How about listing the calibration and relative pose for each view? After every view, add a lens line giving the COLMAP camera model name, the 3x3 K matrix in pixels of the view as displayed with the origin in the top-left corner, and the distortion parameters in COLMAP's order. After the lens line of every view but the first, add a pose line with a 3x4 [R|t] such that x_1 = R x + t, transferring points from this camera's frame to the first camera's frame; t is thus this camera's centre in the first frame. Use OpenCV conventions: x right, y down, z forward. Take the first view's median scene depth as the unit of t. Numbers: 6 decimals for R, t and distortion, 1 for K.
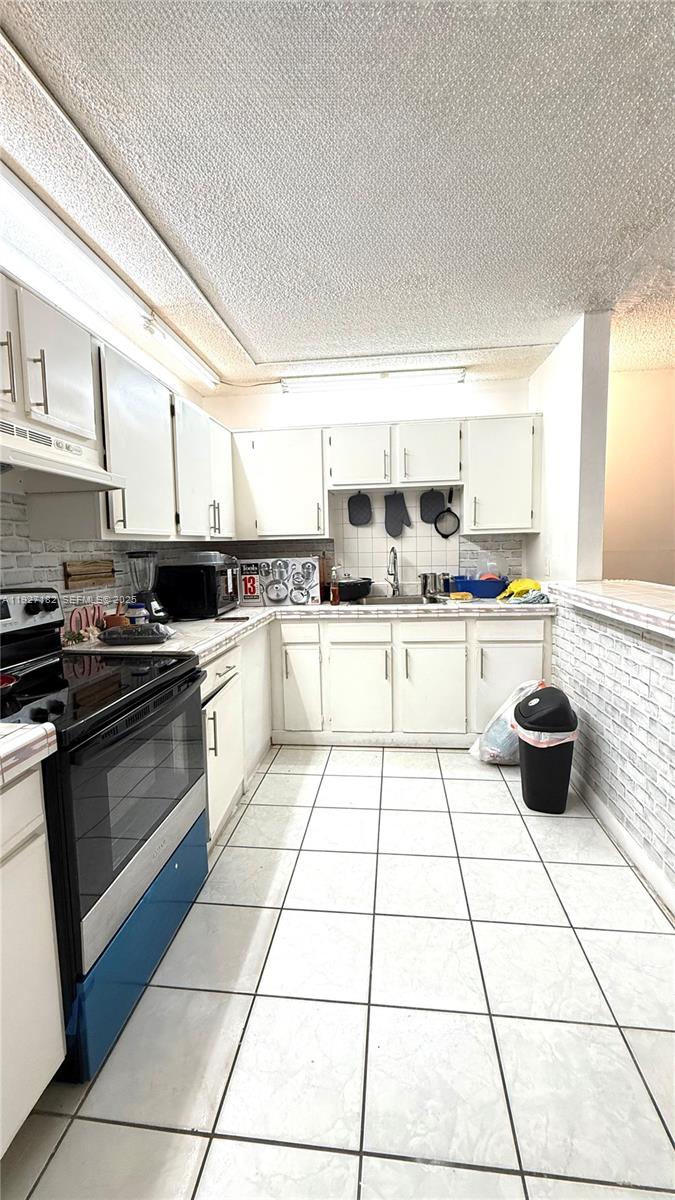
lens RADIAL K [[474.2, 0, 338.1], [0, 474.2, 598.7], [0, 0, 1]] dist [-0.002515, 0.000107]
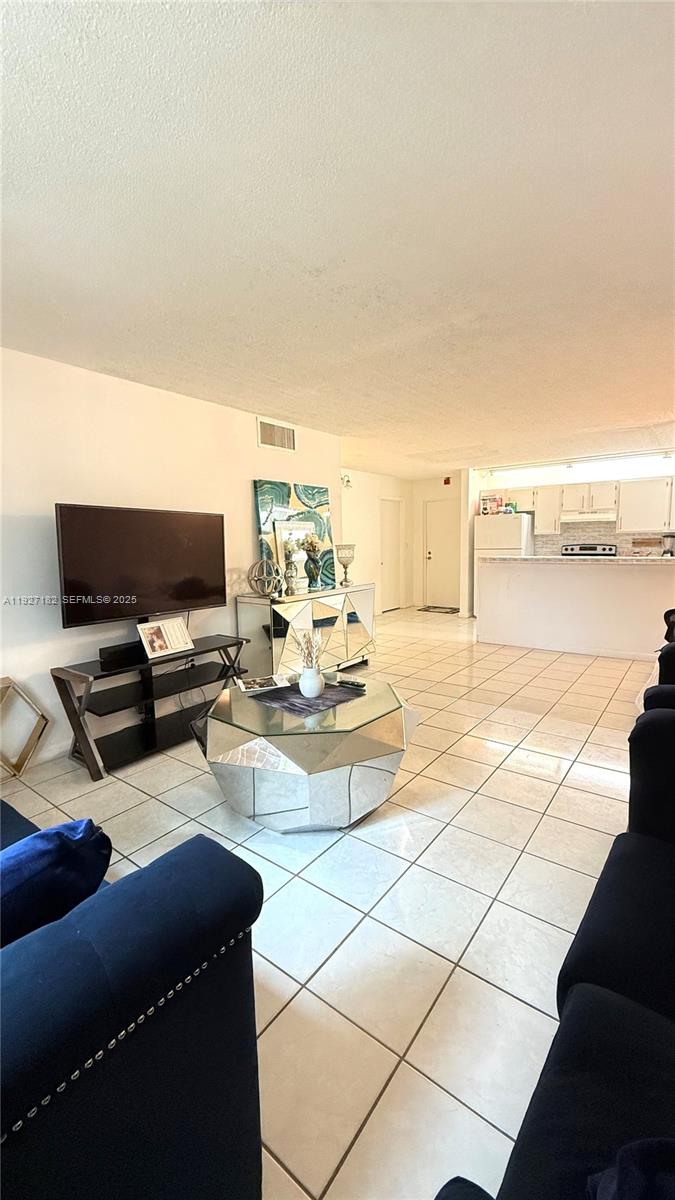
lens RADIAL K [[474.2, 0, 344.2], [0, 474.2, 598.4], [0, 0, 1]] dist [-0.002515, 0.000107]
pose [[-0.501491, 0.141261, -0.853553, 2.556836], [-0.065865, 0.977483, 0.200469, -0.151822], [0.862652, 0.156753, -0.480895, 0.671586]]
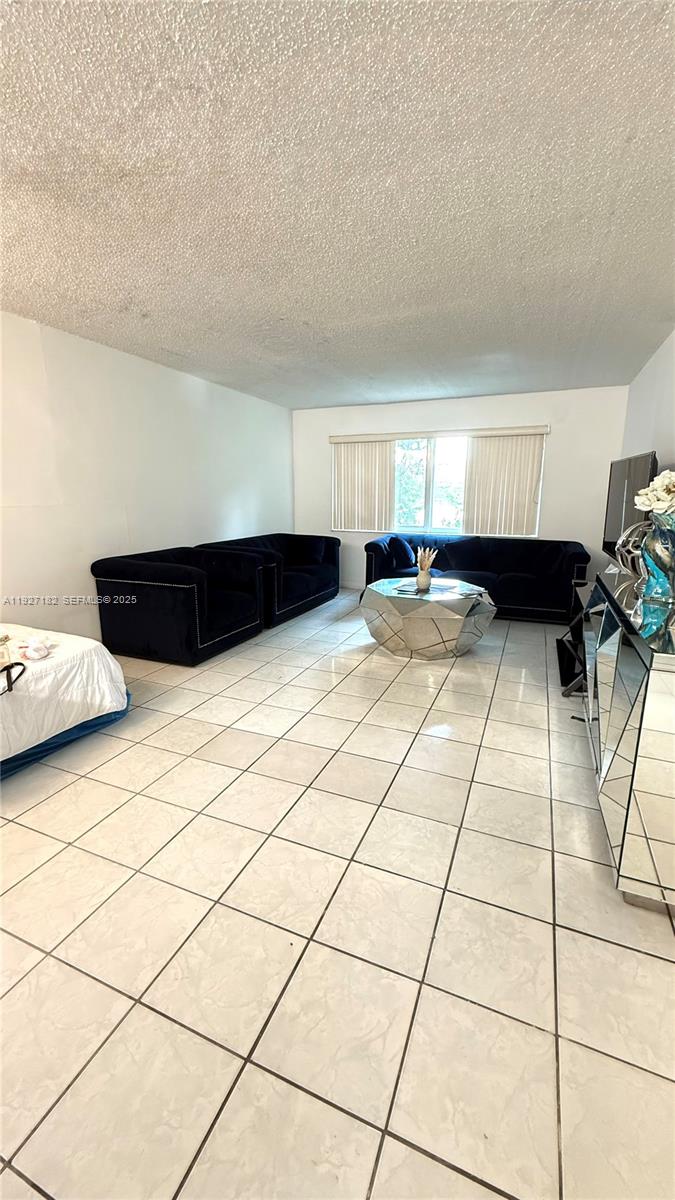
lens RADIAL K [[474.2, 0, 338.8], [0, 474.2, 598.2], [0, 0, 1]] dist [-0.002515, 0.000107]
pose [[0.269063, -0.176431, 0.946825, 0.448333], [0.097282, 0.983029, 0.155532, -0.014798], [-0.958197, 0.050261, 0.281661, 0.075504]]
